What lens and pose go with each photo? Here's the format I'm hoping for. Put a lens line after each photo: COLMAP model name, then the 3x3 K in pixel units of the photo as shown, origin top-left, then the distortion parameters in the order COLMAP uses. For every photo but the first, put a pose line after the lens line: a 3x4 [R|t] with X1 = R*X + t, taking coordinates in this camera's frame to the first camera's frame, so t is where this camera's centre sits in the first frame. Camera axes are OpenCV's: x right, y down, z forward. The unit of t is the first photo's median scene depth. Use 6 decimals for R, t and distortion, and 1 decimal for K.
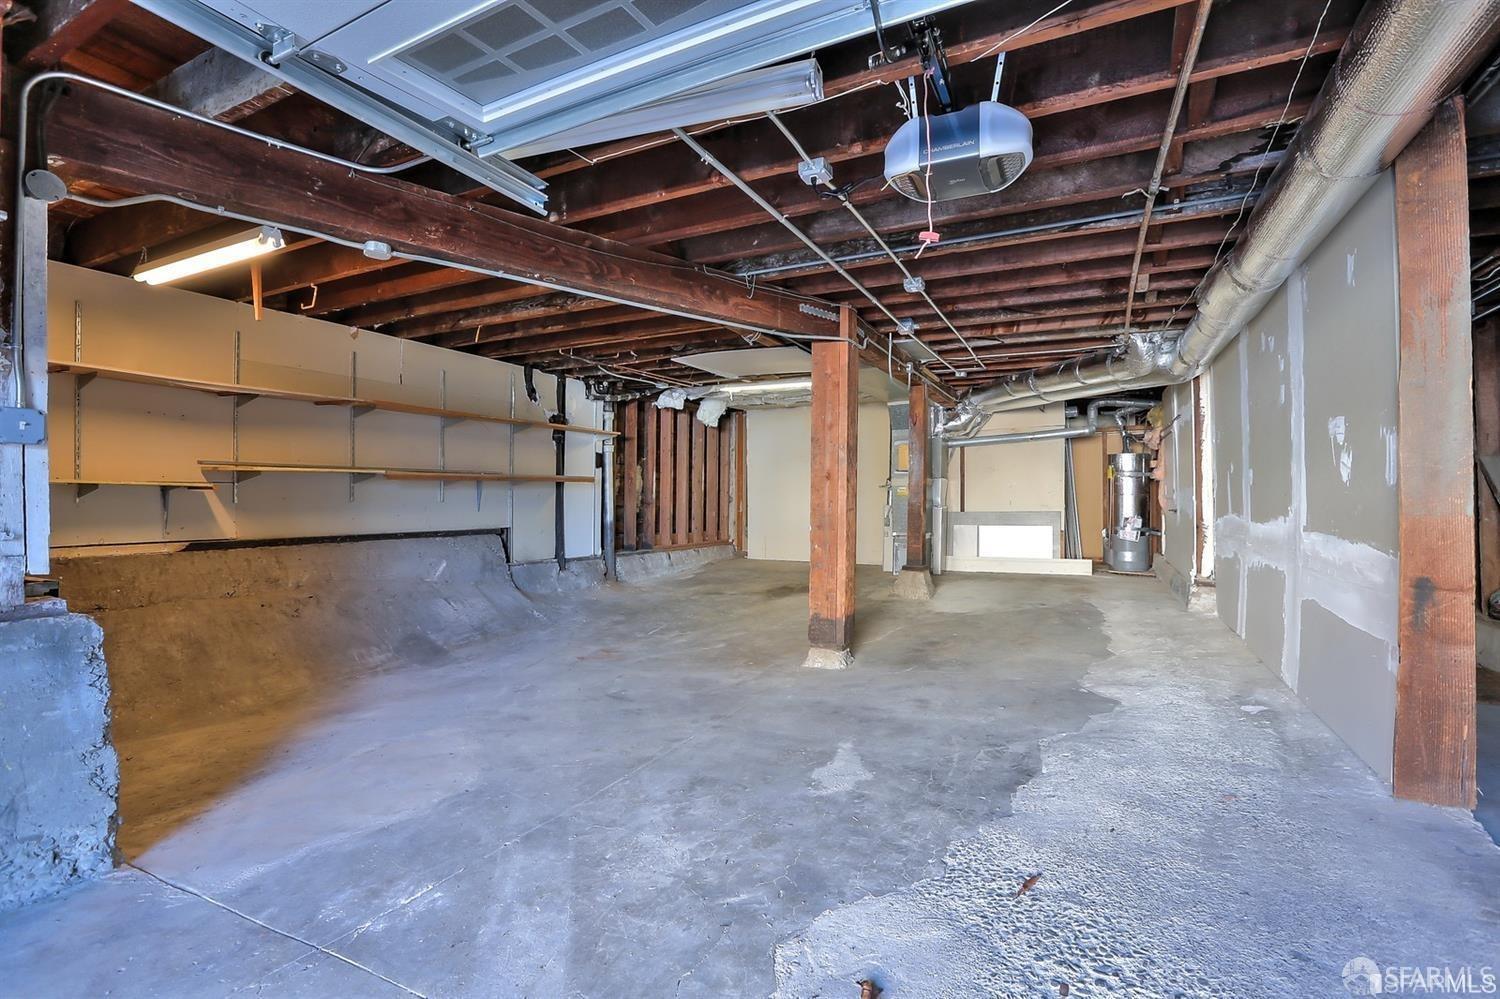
lens RADIAL K [[680.4, 0, 753.4], [0, 680.4, 499.6], [0, 0, 1]] dist [-0.053371, 0.017457]
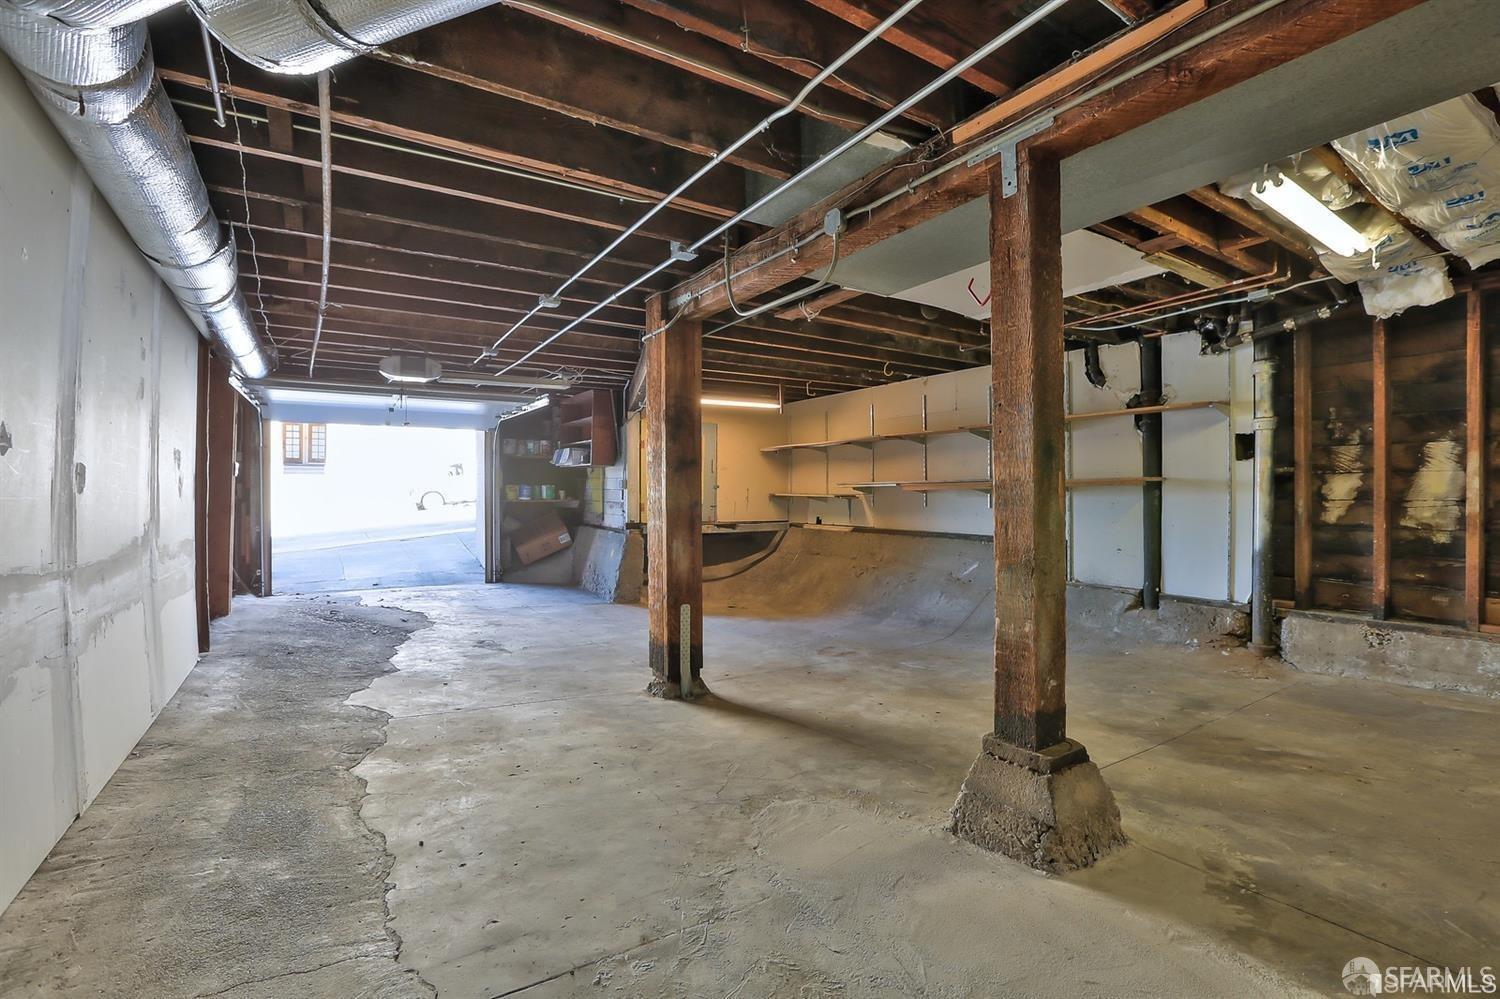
lens RADIAL K [[680.4, 0, 753.4], [0, 680.4, 499.6], [0, 0, 1]] dist [-0.053371, 0.017457]
pose [[-0.515865, 0.003523, -0.856663, 0.549120], [-0.001350, 0.999987, 0.004926, -0.013801], [0.856669, 0.003698, -0.515854, 1.017430]]
